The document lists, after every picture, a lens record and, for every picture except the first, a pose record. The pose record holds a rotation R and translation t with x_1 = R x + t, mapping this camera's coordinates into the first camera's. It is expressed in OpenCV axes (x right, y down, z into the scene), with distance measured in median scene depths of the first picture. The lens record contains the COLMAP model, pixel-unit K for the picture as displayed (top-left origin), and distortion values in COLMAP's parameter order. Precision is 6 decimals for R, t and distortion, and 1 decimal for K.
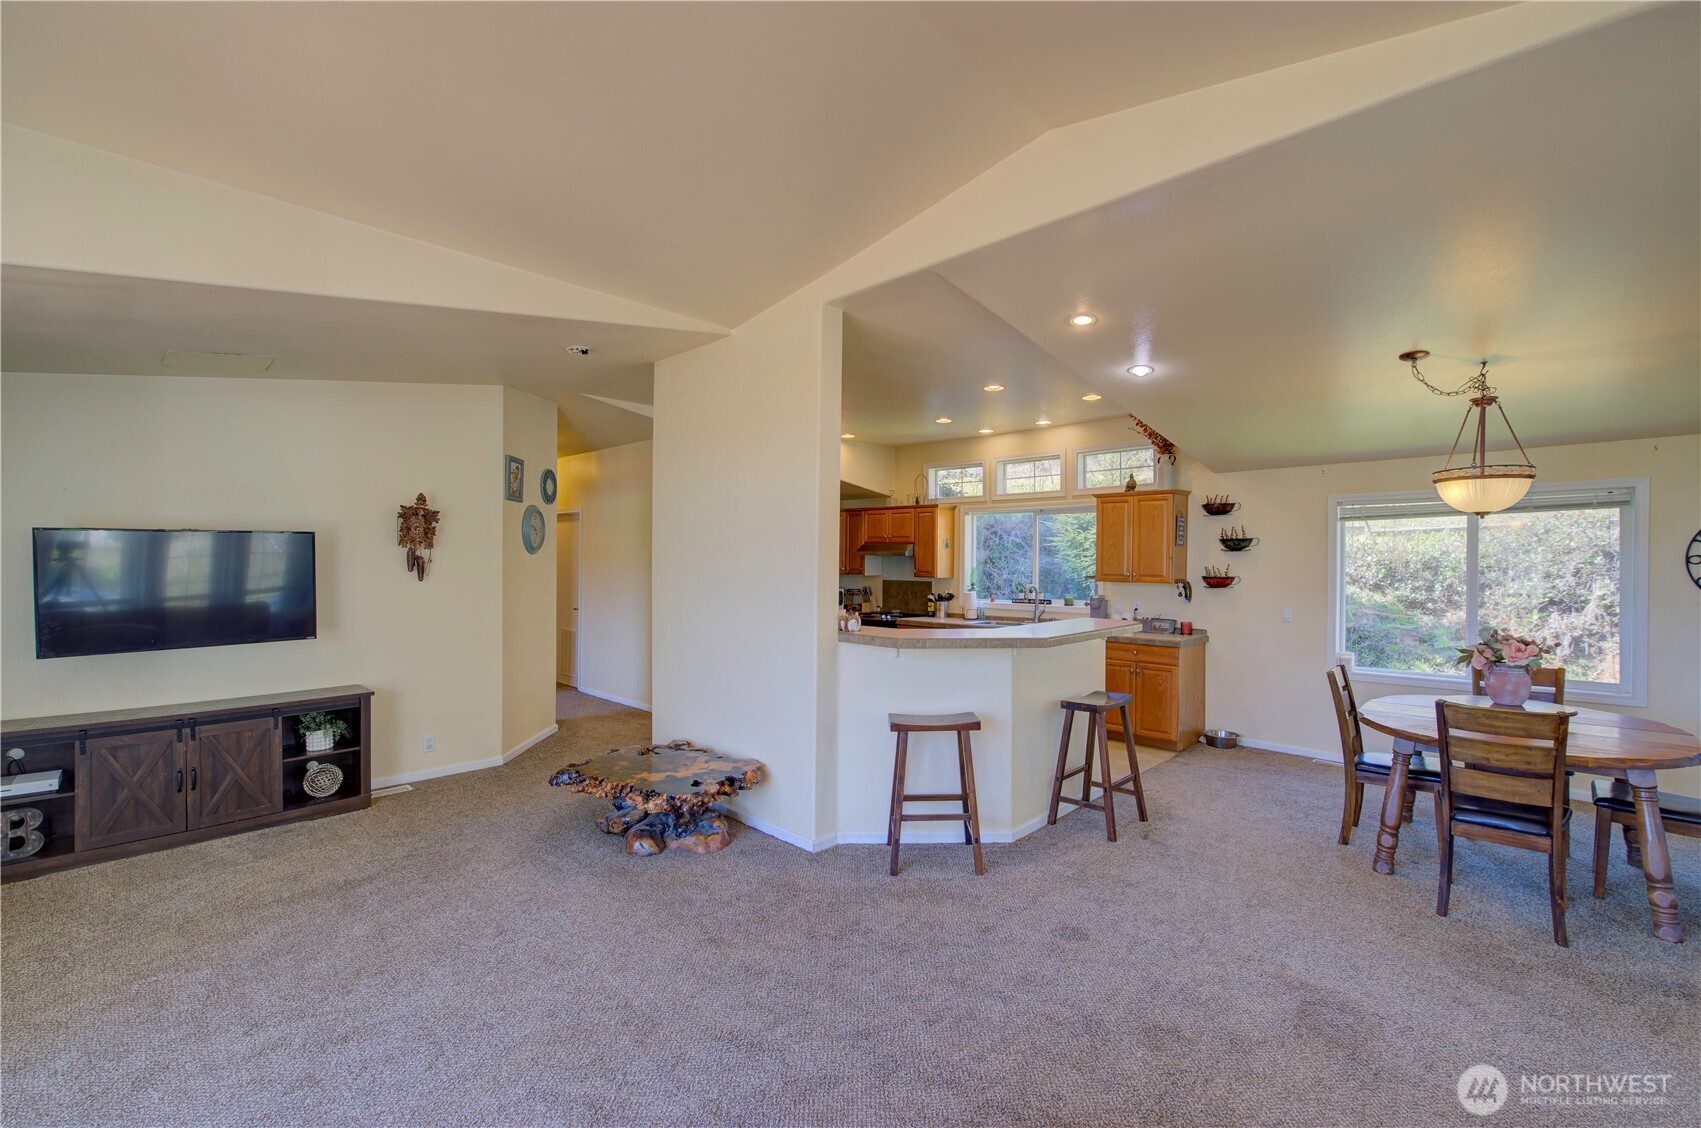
lens RADIAL K [[725.2, 0, 859.9], [0, 725.2, 559.1], [0, 0, 1]] dist [-0.002653, 0.002354]
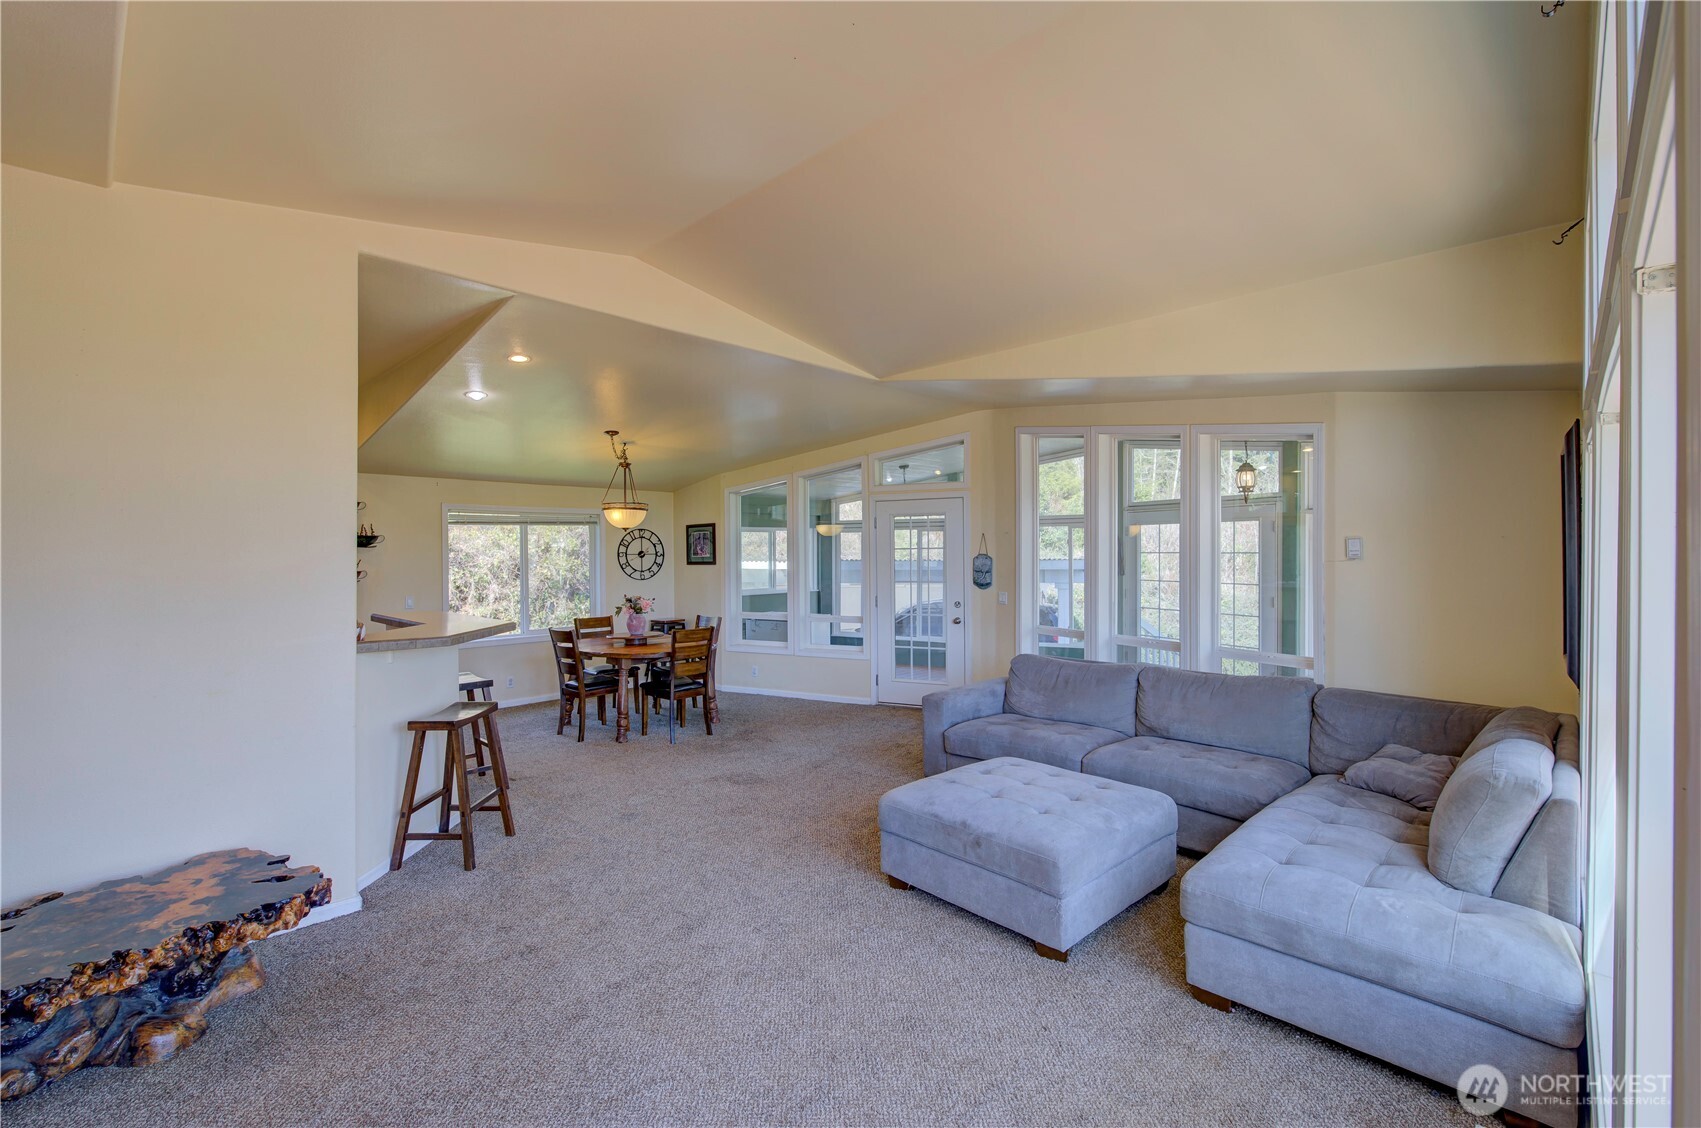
lens RADIAL K [[725.2, 0, 854.0], [0, 725.2, 562.9], [0, 0, 1]] dist [-0.002653, 0.002354]
pose [[-0.003558, -0.010205, 0.999942, -0.890670], [0.000198, 0.999948, 0.010206, 0.001873], [-0.999994, 0.000235, -0.003555, 0.441897]]
